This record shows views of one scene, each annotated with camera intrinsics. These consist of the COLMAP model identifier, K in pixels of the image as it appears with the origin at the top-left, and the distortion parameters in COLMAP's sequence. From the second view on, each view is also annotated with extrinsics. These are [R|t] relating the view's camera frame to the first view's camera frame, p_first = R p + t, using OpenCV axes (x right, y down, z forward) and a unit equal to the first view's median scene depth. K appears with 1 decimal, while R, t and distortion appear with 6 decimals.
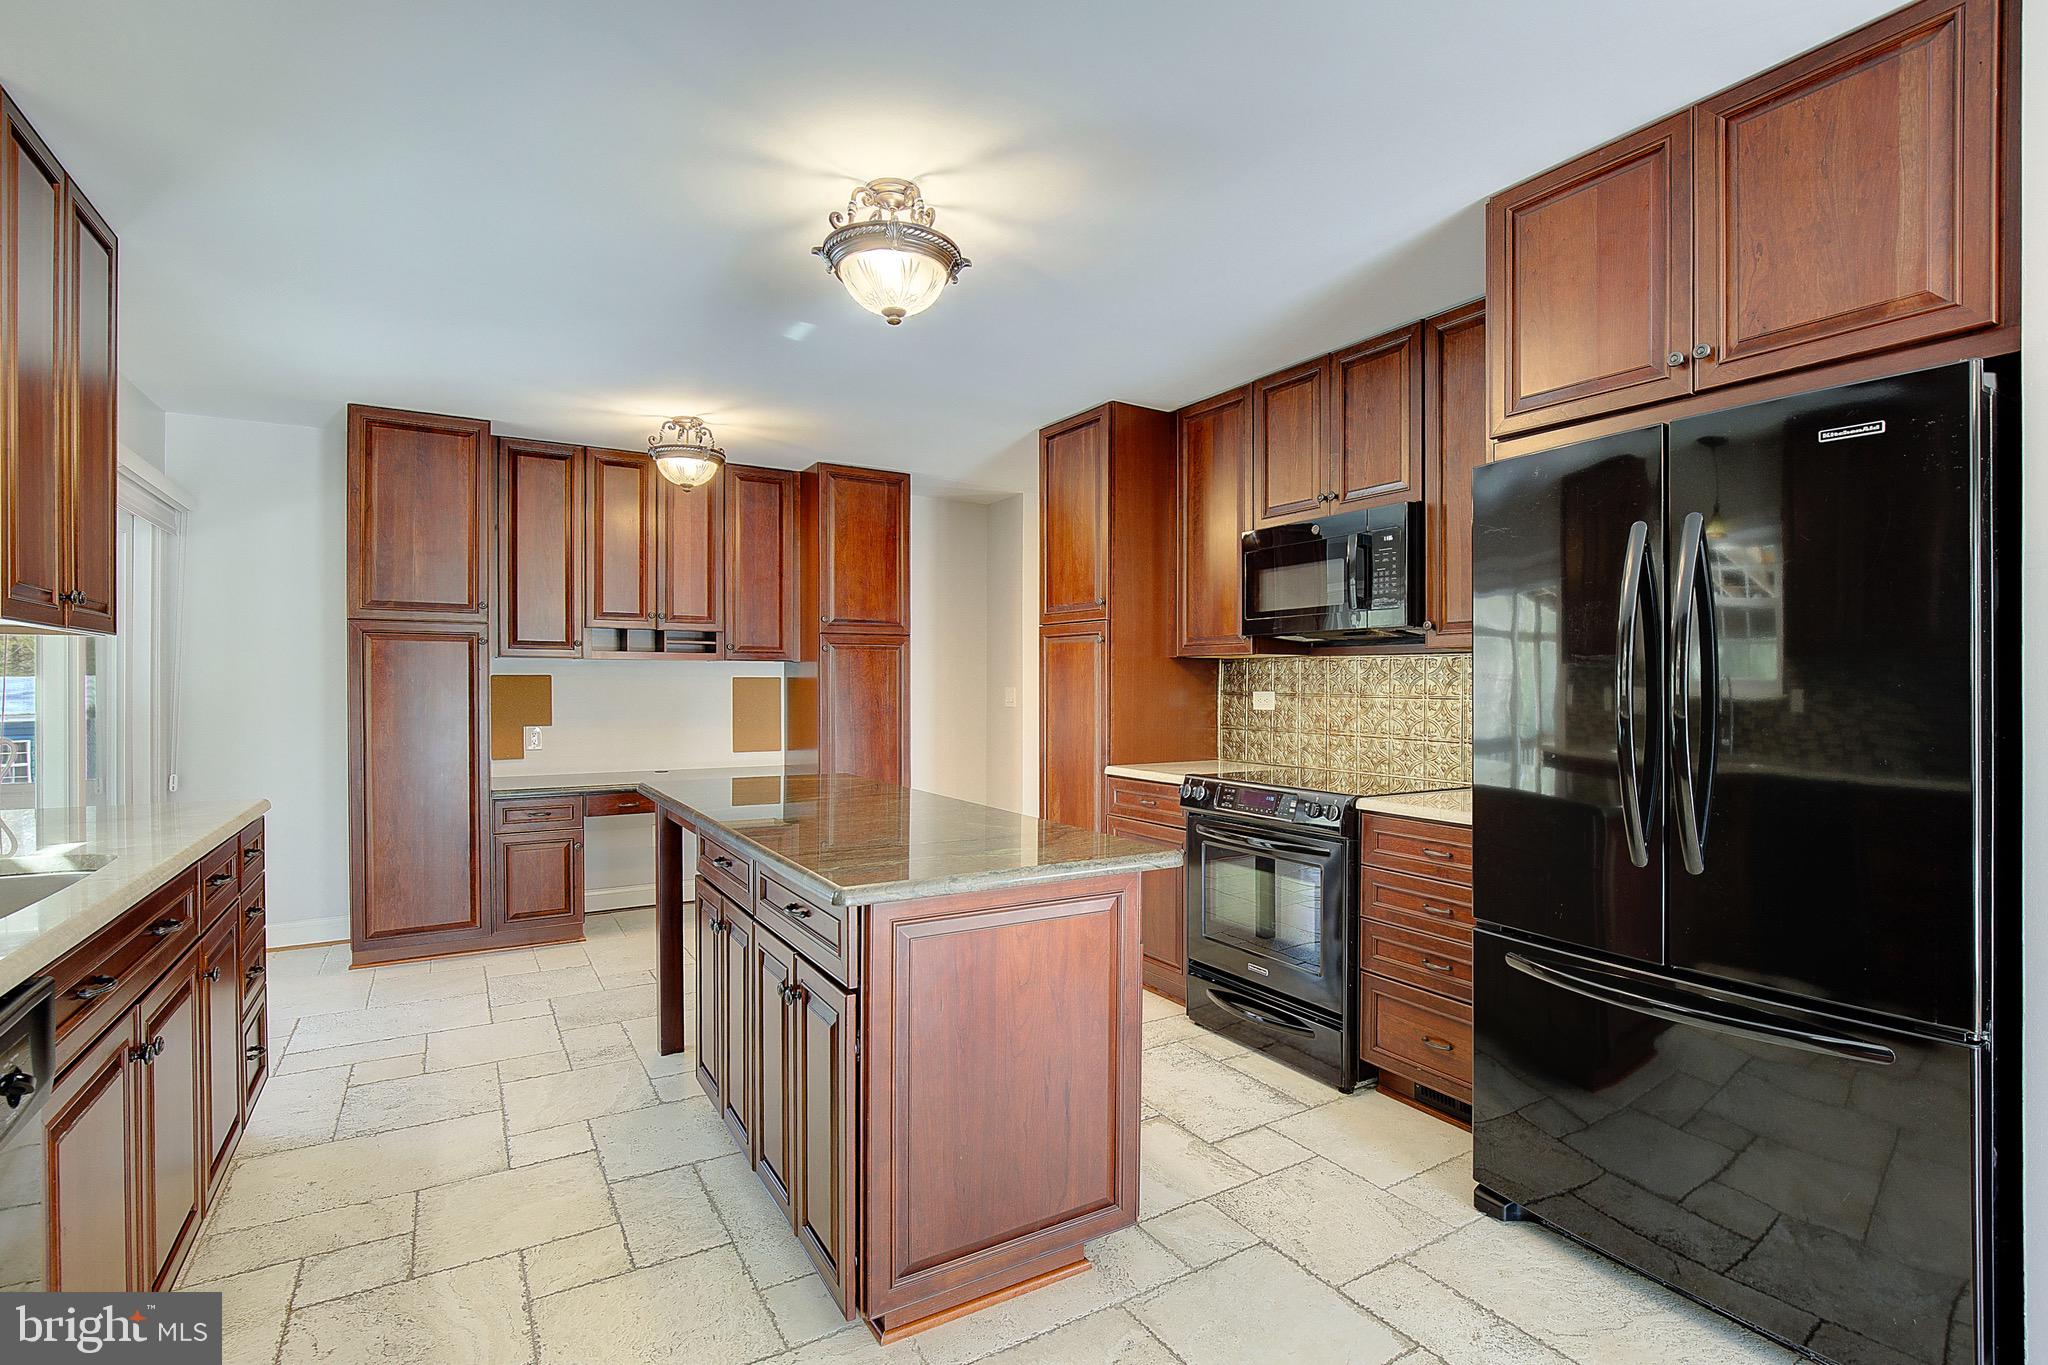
lens RADIAL K [[957.3, 0, 1050.0], [0, 957.3, 688.0], [0, 0, 1]] dist [-0.023464, 0.007730]
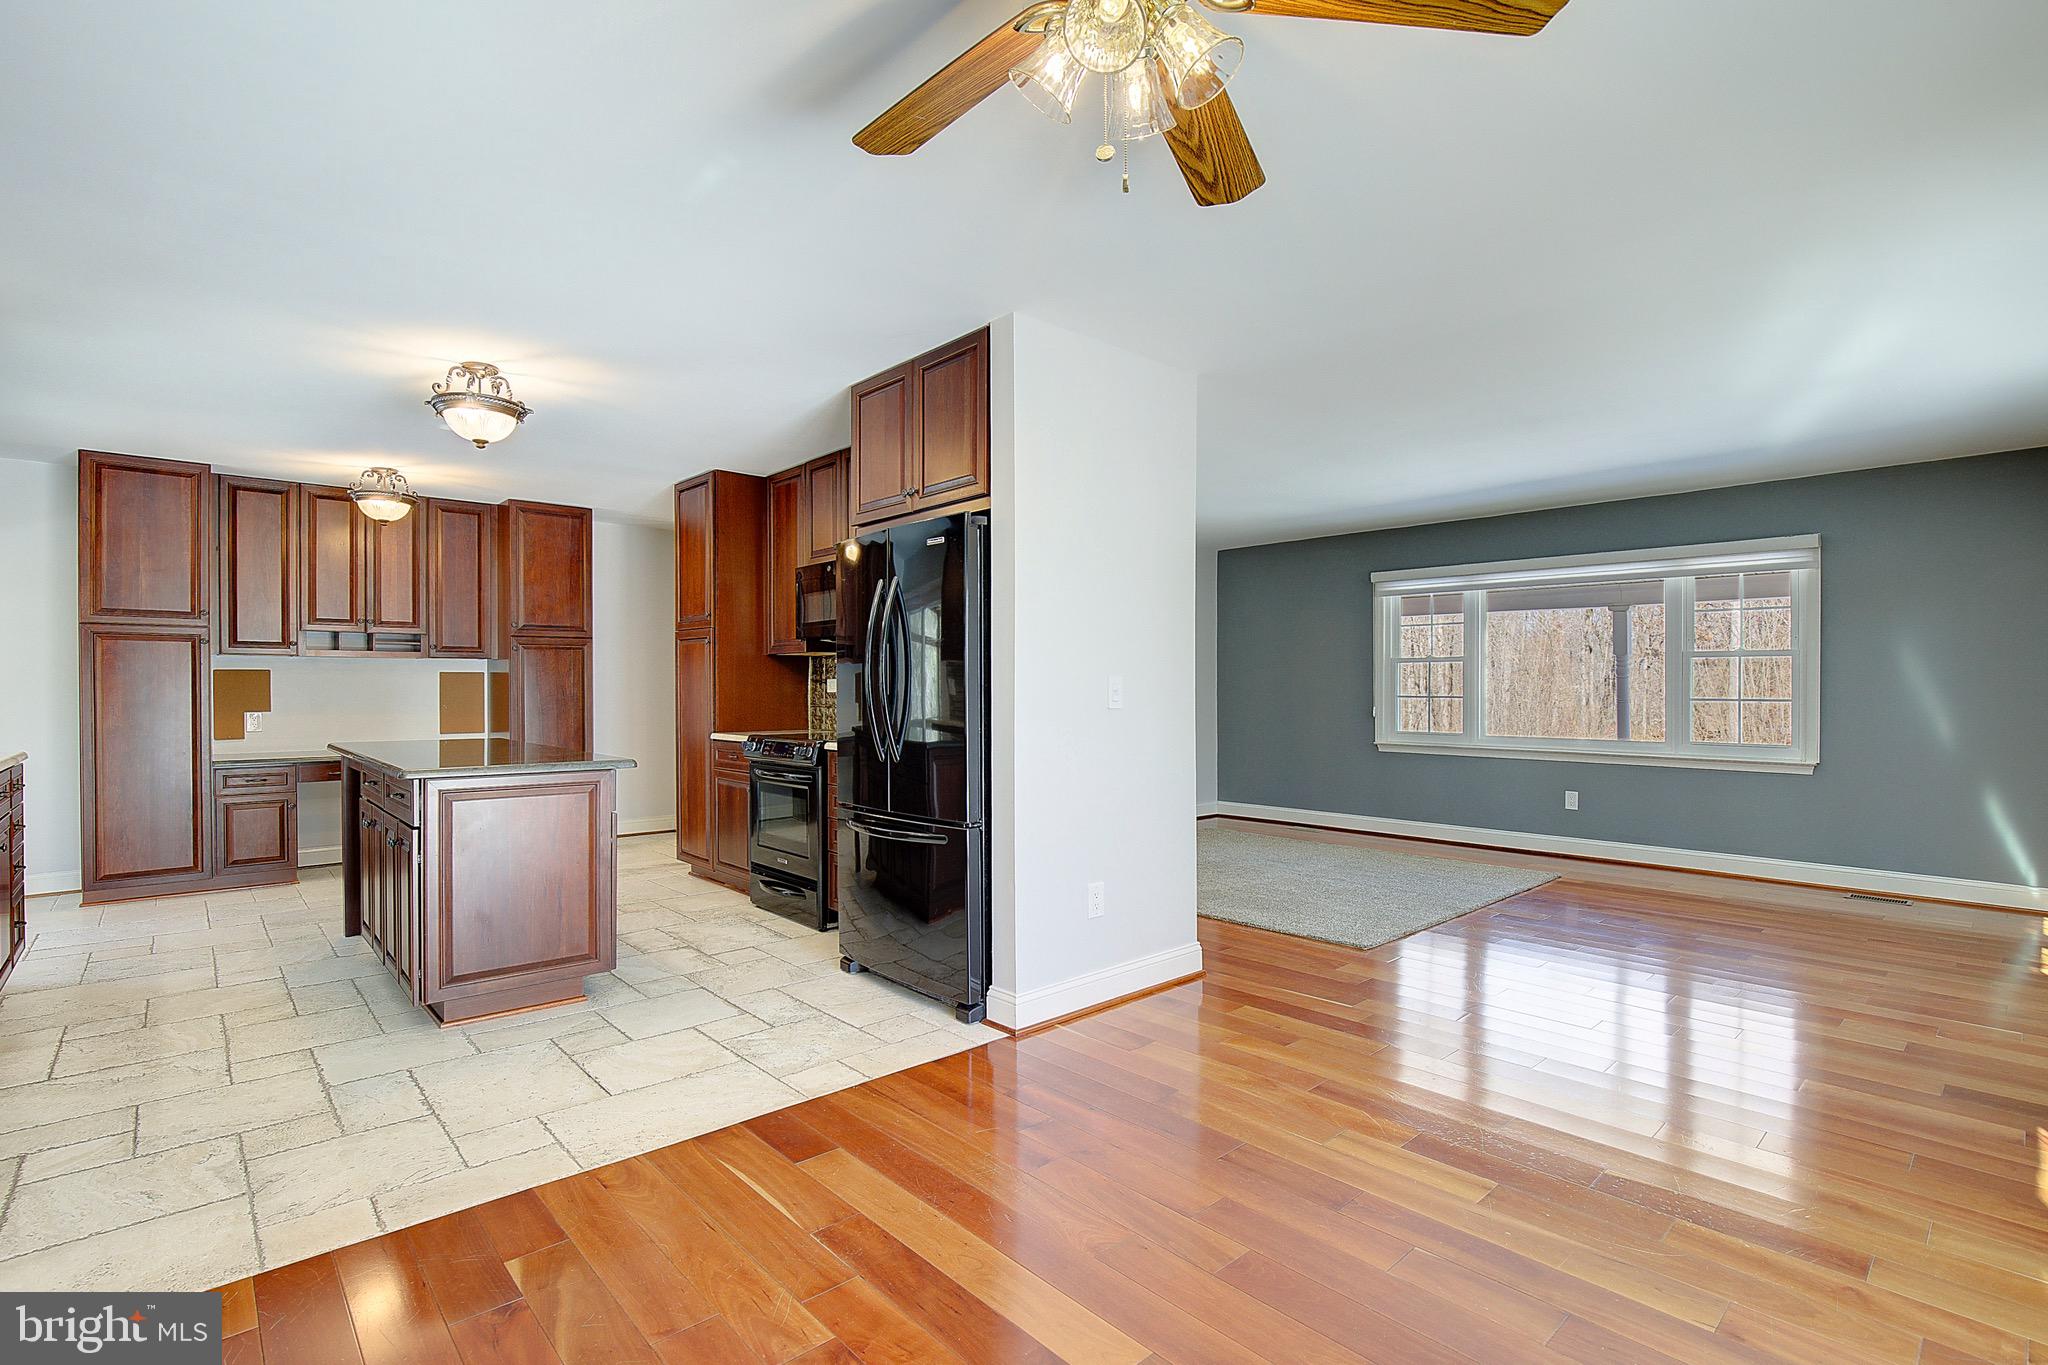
lens RADIAL K [[957.3, 0, 1043.2], [0, 957.3, 686.3], [0, 0, 1]] dist [-0.023464, 0.007730]
pose [[0.983920, -0.004593, 0.178551, 0.266796], [0.005406, 0.999977, -0.004071, 0.020822], [-0.178528, 0.004971, 0.983922, -0.418204]]
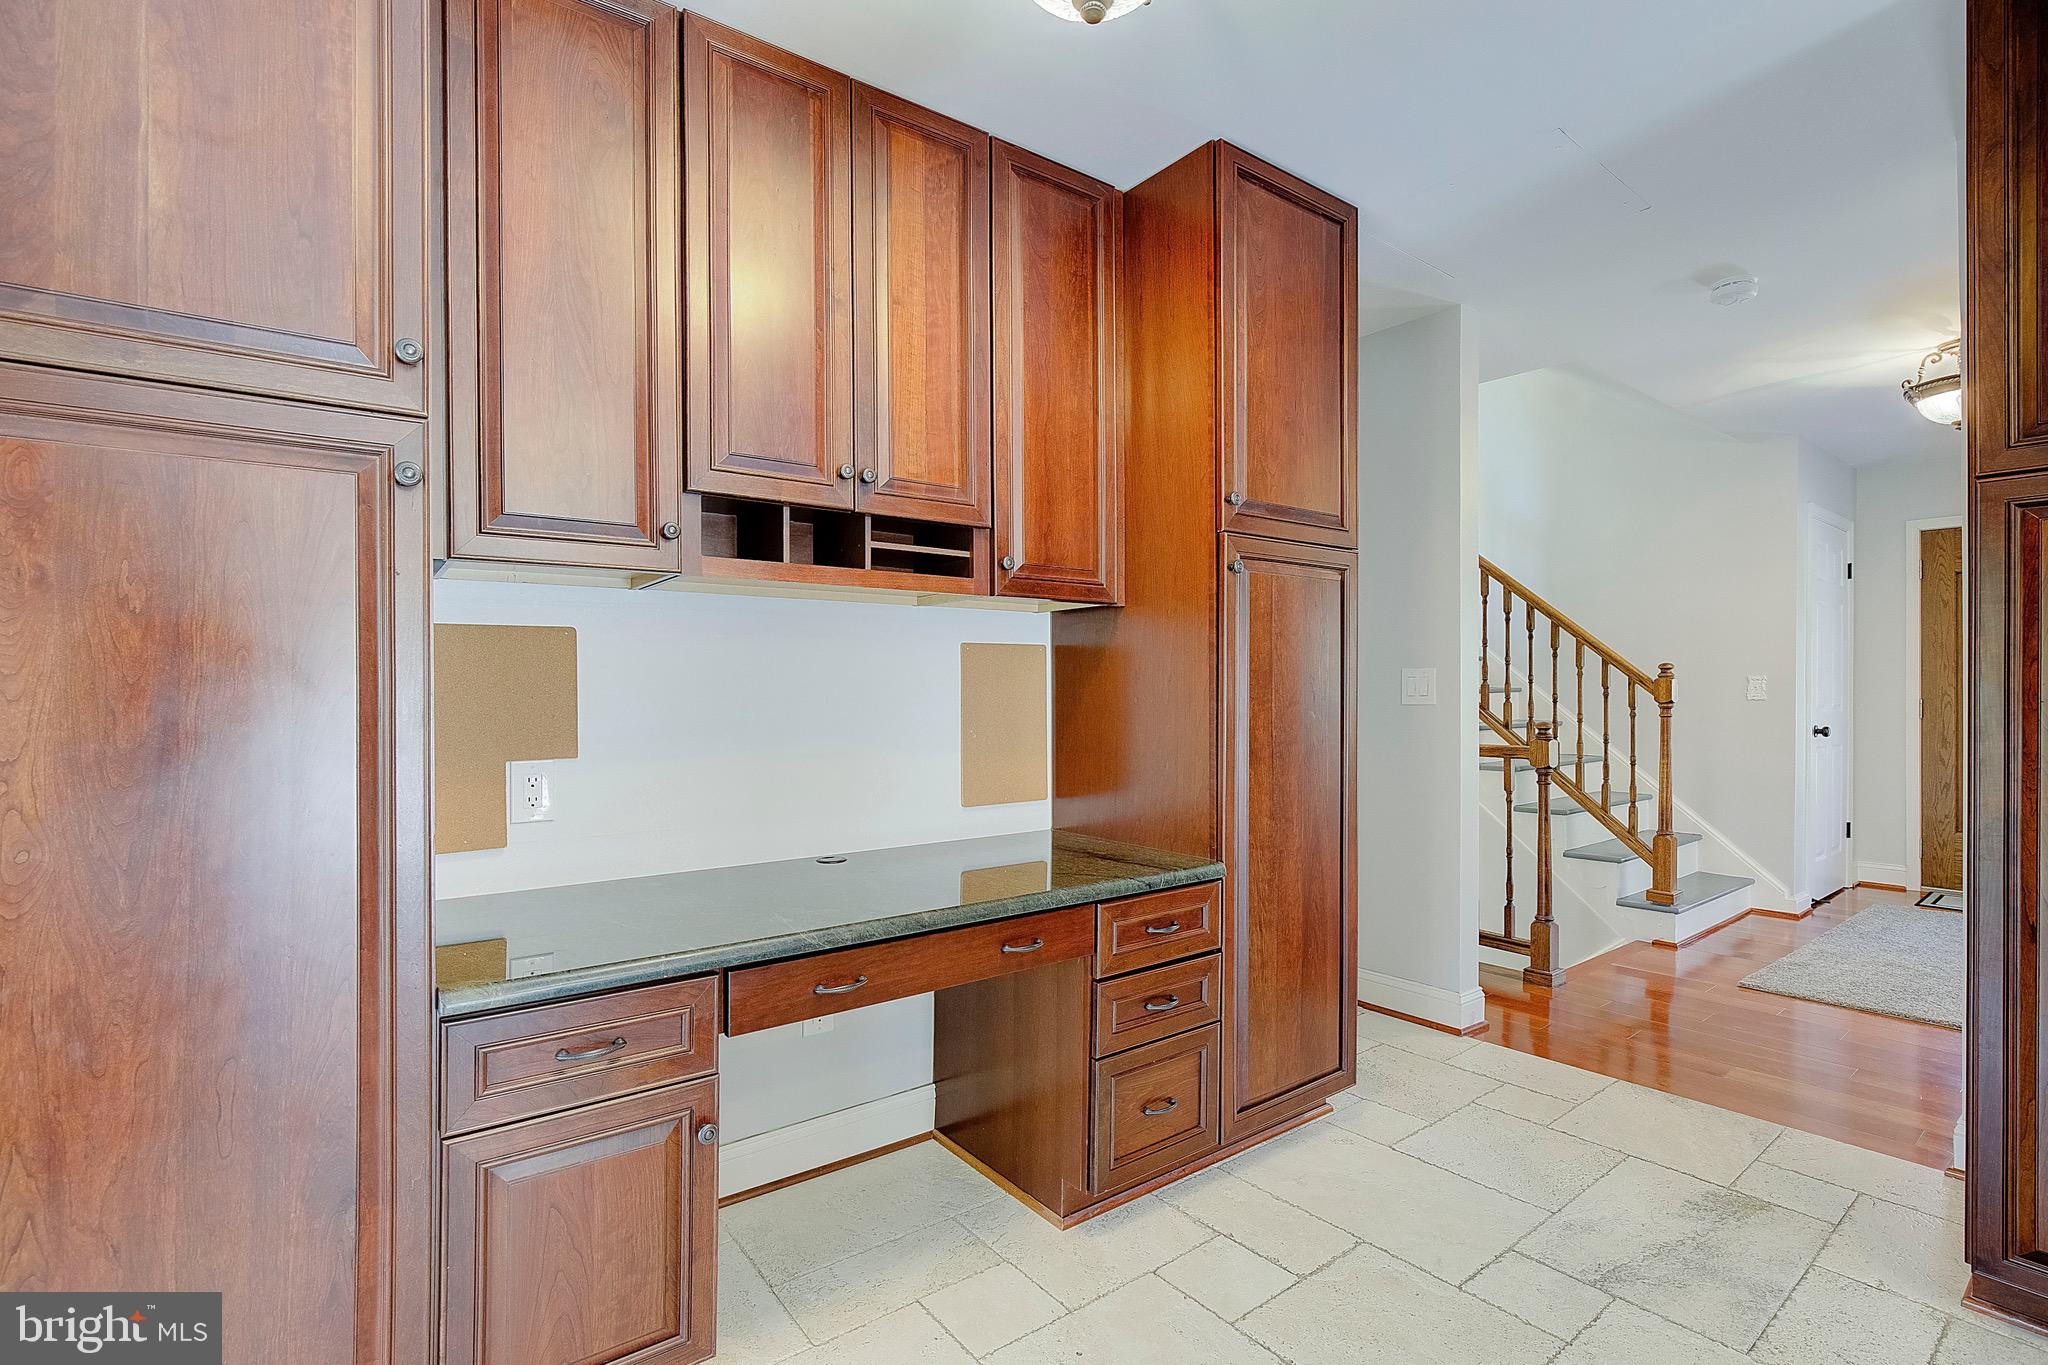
lens RADIAL K [[957.3, 0, 1035.1], [0, 957.3, 681.0], [0, 0, 1]] dist [-0.023464, 0.007730]
pose [[0.996992, -0.000624, 0.077505, -0.429955], [0.001477, 0.999939, -0.010948, 0.015372], [-0.077494, 0.011030, 0.996932, 0.700134]]
